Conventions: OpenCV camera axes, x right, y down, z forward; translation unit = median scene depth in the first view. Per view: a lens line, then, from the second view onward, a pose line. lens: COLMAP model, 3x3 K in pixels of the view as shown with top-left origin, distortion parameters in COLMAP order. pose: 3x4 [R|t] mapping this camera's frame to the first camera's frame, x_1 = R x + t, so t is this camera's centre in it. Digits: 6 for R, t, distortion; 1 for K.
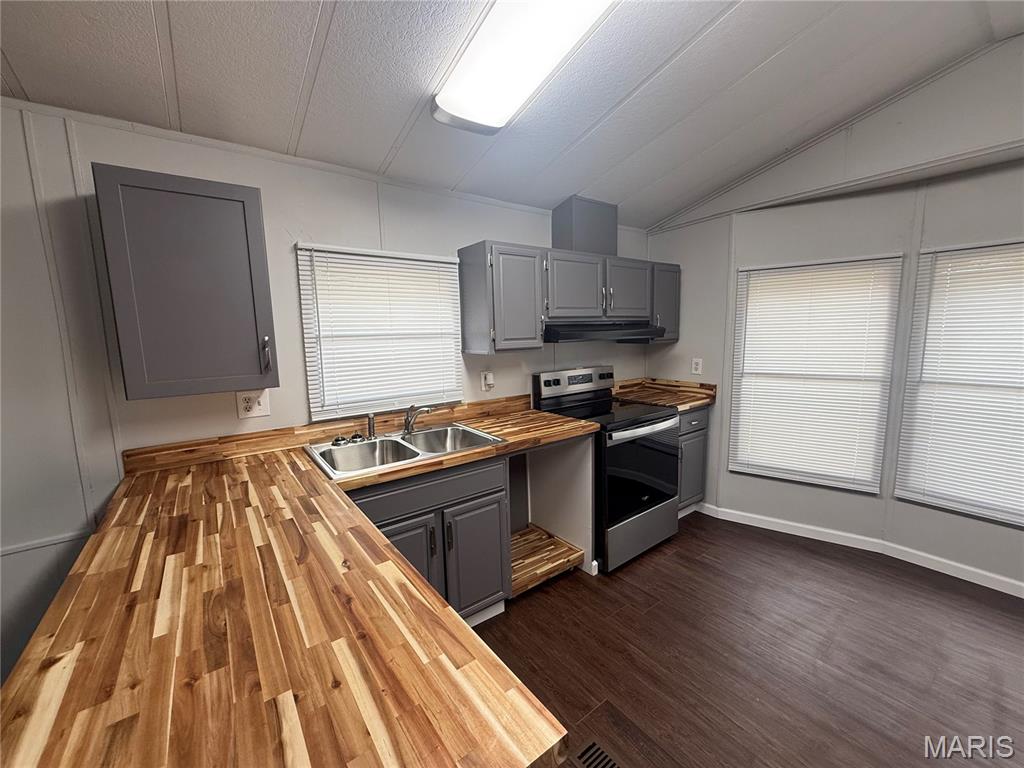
lens RADIAL K [[407.1, 0, 507.6], [0, 407.1, 386.0], [0, 0, 1]] dist [0.000293, 0.000211]
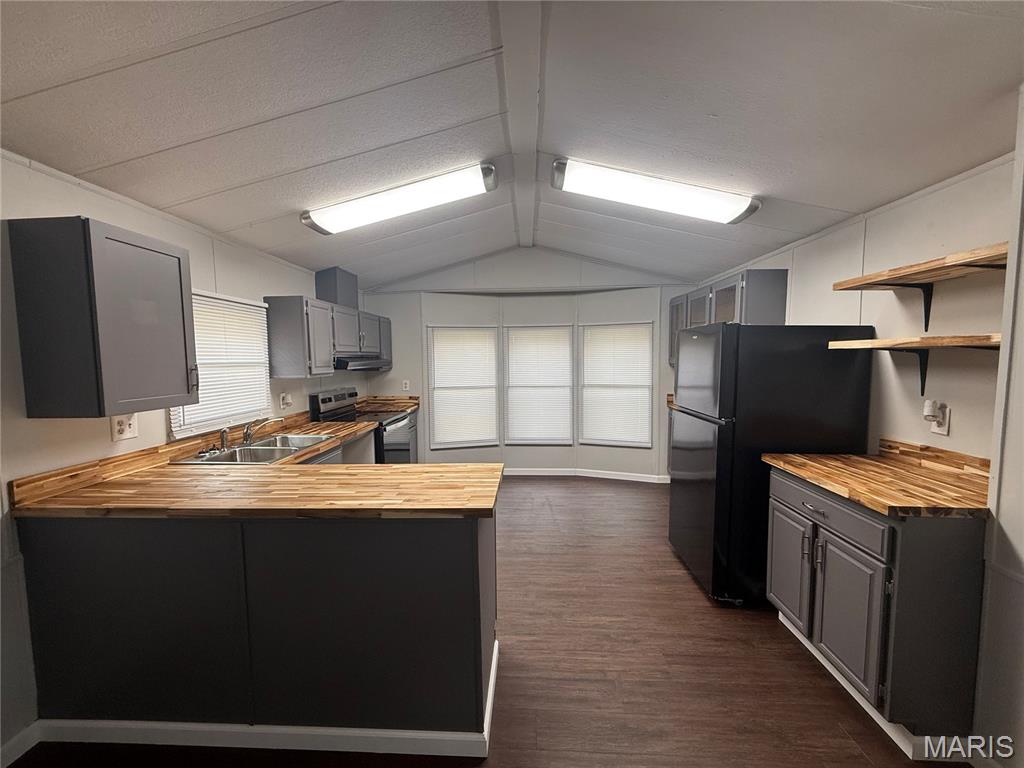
lens RADIAL K [[407.1, 0, 504.2], [0, 407.1, 389.7], [0, 0, 1]] dist [0.000293, 0.000211]
pose [[0.646096, -0.044995, 0.761928, -0.566726], [0.098073, 0.994880, -0.024411, 0.050708], [-0.756929, 0.090497, 0.647201, -0.323407]]
